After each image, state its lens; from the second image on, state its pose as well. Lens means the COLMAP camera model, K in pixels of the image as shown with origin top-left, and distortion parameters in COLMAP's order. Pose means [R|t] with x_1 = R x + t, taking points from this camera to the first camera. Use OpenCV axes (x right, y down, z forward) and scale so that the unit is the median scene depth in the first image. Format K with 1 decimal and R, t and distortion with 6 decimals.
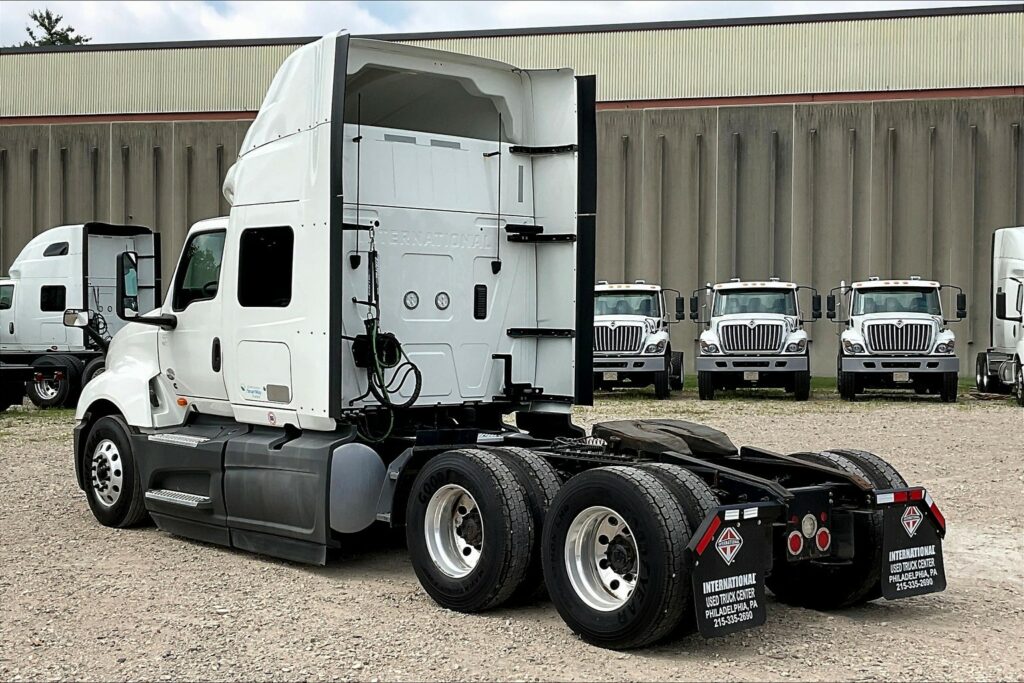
lens RADIAL K [[1419.3, 0, 494.7], [0, 1419.3, 340.2], [0, 0, 1]] dist [0.047101, 0.046168]
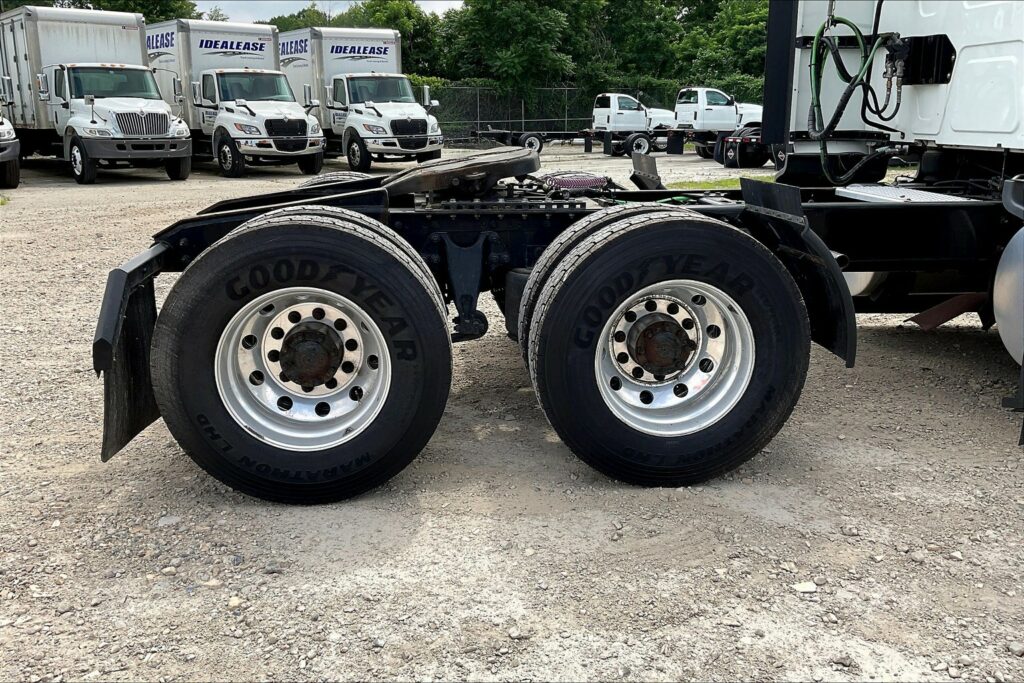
lens RADIAL K [[870.3, 0, 512.0], [0, 870.3, 341.5], [0, 0, 1]] dist [0.117556, -0.232333]
pose [[-0.559219, 0.201346, -0.804198, 0.382618], [-0.013670, 0.967687, 0.251784, 0.032791], [0.828907, 0.151796, -0.538397, 1.017118]]
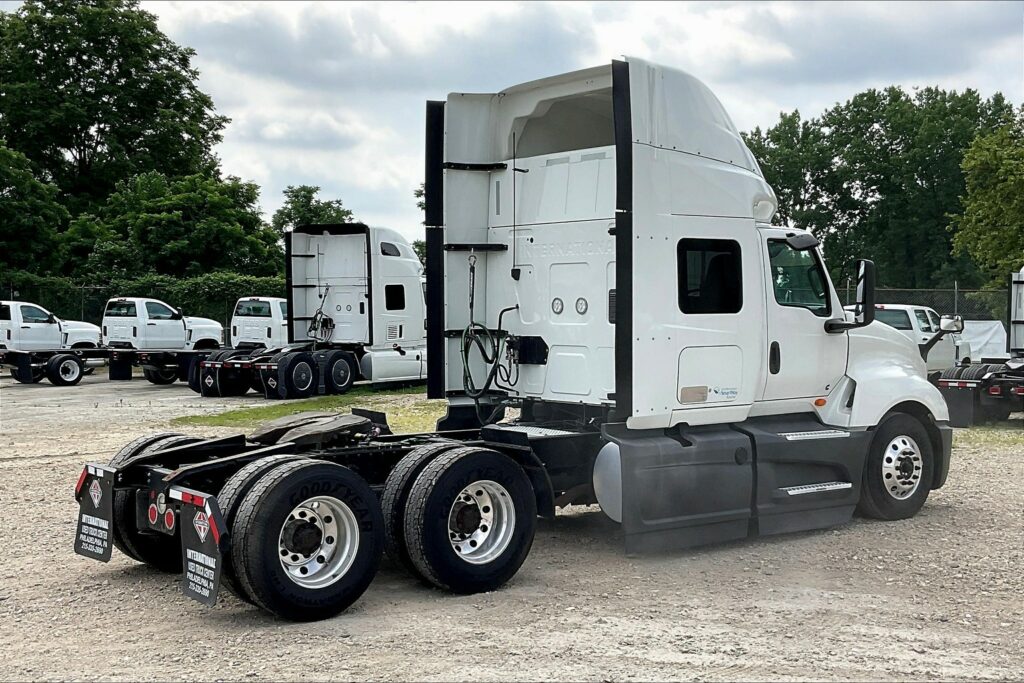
lens RADIAL K [[1312.1, 0, 512.0], [0, 1312.1, 341.5], [0, 0, 1]] dist [0.042019, 0.025882]
pose [[-0.034730, 0.019202, -0.999212, 0.926243], [-0.015472, 0.999685, 0.019749, -0.019035], [0.999277, 0.016146, -0.034422, 0.957453]]
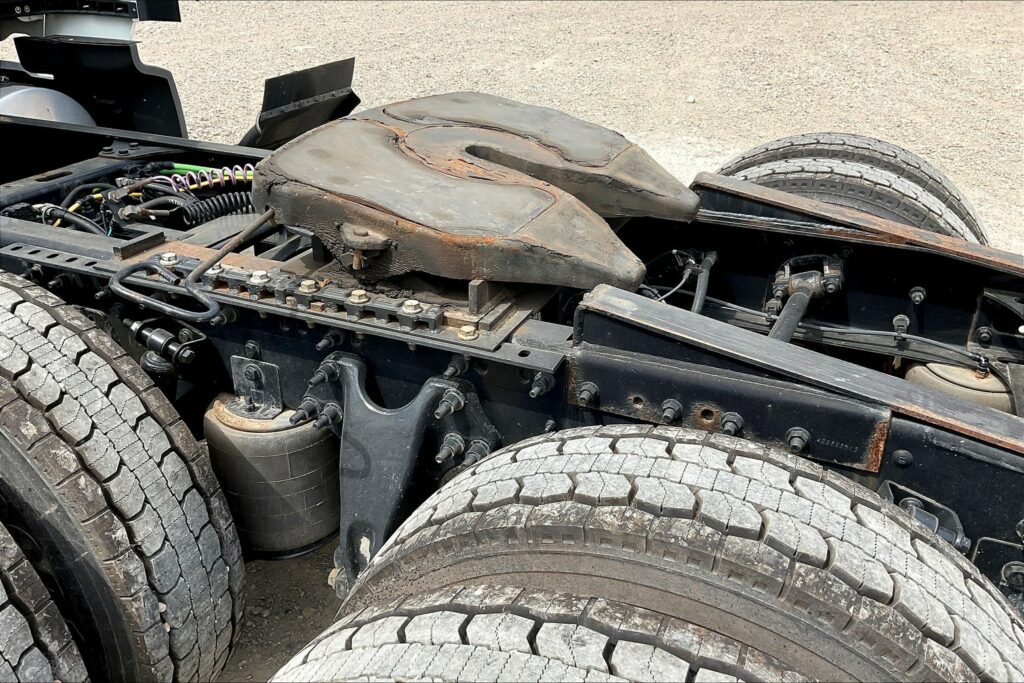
lens RADIAL K [[877.3, 0, 512.4], [0, 877.3, 315.0], [0, 0, 1]] dist [-0.009514, -0.012947]
pose [[0.896576, -0.177314, 0.405847, 0.030906], [-0.007520, 0.910132, 0.414249, 0.012441], [-0.442827, -0.374458, 0.814669, 0.662694]]
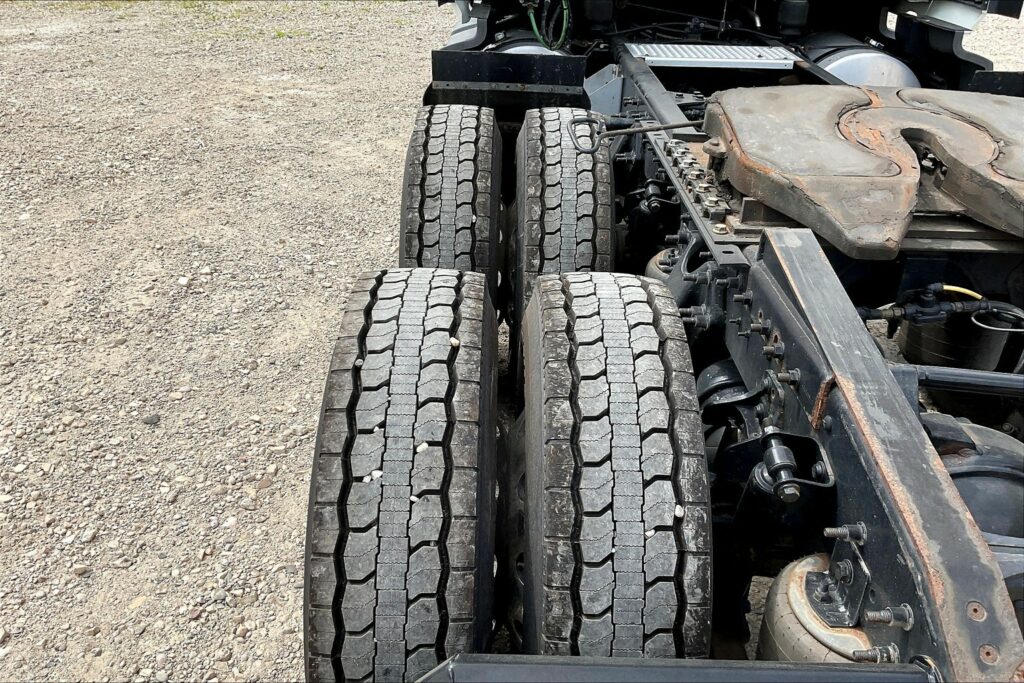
lens RADIAL K [[857.3, 0, 512.0], [0, 857.3, 341.5], [0, 0, 1]] dist [0.119050, -0.258030]
pose [[0.759047, 0.313347, -0.570667, 0.145593], [-0.021929, 0.888361, 0.458621, 0.009805], [0.650666, -0.335601, 0.681179, 0.618571]]
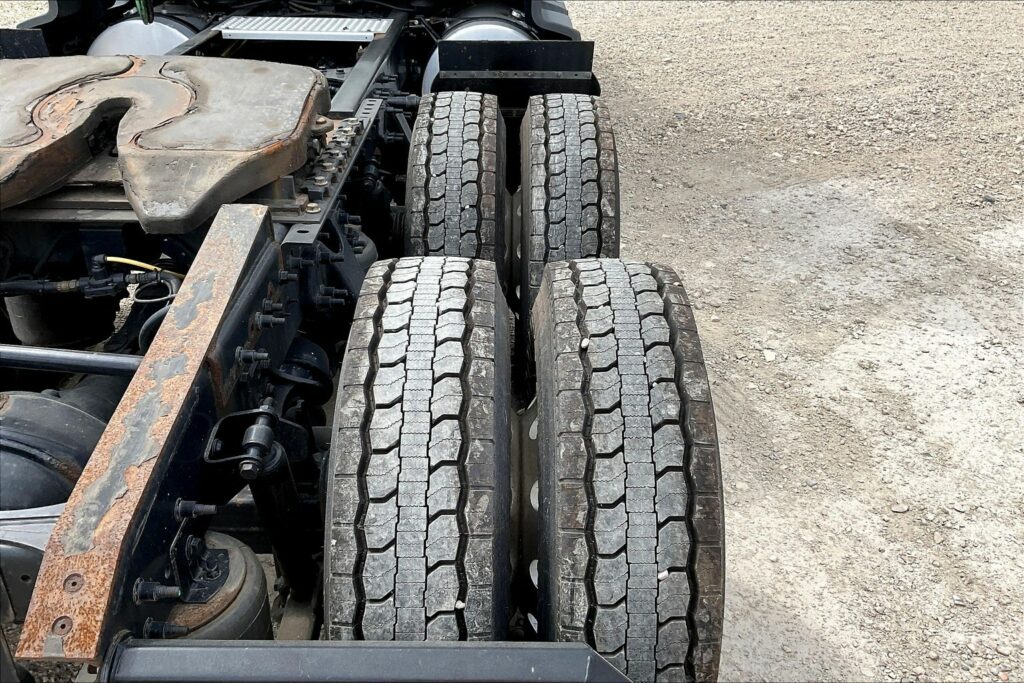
lens RADIAL K [[870.3, 0, 512.0], [0, 870.3, 341.5], [0, 0, 1]] dist [0.117556, -0.232333]
pose [[0.766611, 0.315059, -0.559505, 0.266604], [-0.015232, 0.880029, 0.474677, 0.008449], [0.641932, -0.355370, 0.679438, 0.718710]]
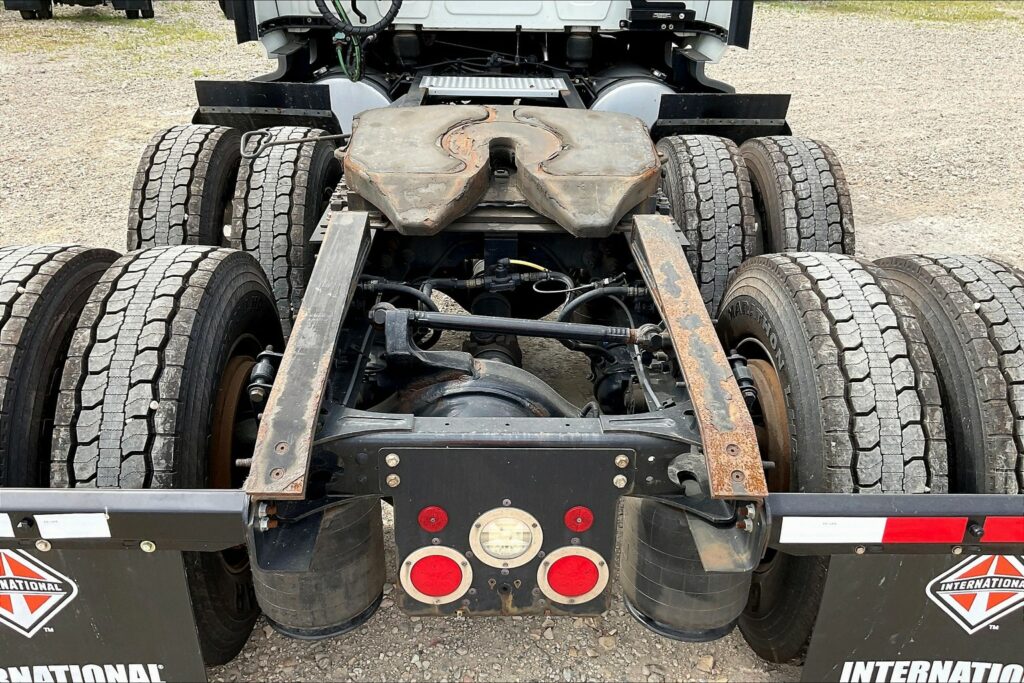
lens RADIAL K [[854.9, 0, 512.0], [0, 854.9, 341.5], [0, 0, 1]] dist [0.097299, -0.205039]
pose [[0.775956, 0.278860, -0.565799, 0.232633], [-0.016913, 0.905849, 0.423263, 0.005046], [0.630560, -0.318864, 0.707616, 0.636560]]
